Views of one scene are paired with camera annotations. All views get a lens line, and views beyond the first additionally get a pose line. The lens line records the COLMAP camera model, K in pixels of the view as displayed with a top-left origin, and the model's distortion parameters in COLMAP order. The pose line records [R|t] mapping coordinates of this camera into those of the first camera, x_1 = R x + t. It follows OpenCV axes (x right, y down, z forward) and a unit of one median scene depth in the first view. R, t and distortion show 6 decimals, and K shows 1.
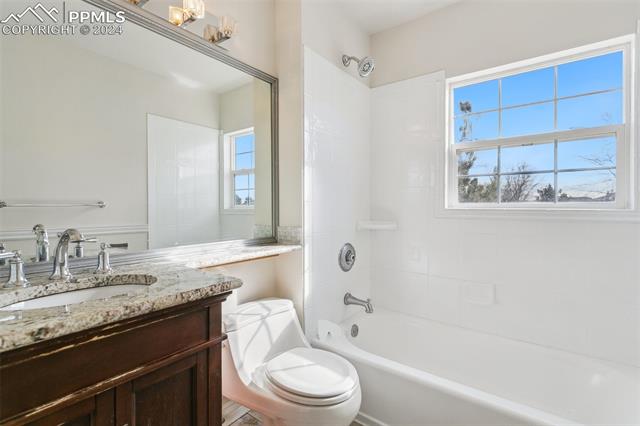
lens RADIAL K [[304.7, 0, 320.5], [0, 304.7, 211.5], [0, 0, 1]] dist [-0.000725, 0.000158]
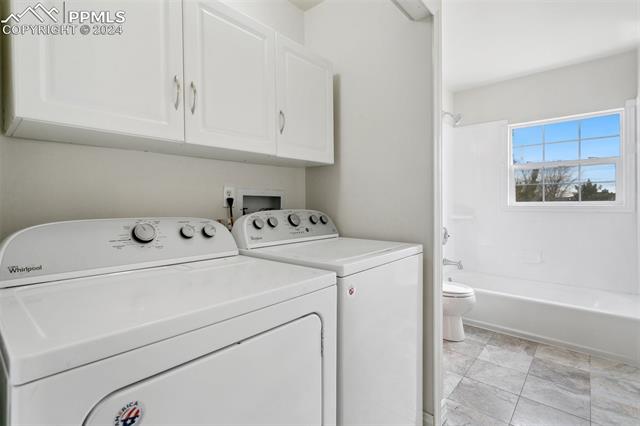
lens RADIAL K [[304.7, 0, 319.2], [0, 304.7, 209.5], [0, 0, 1]] dist [-0.000725, 0.000158]
pose [[0.996677, -0.003577, -0.081372, -0.440628], [0.003604, 0.999993, 0.000186, 0.005620], [0.081371, -0.000479, 0.996684, -0.663963]]
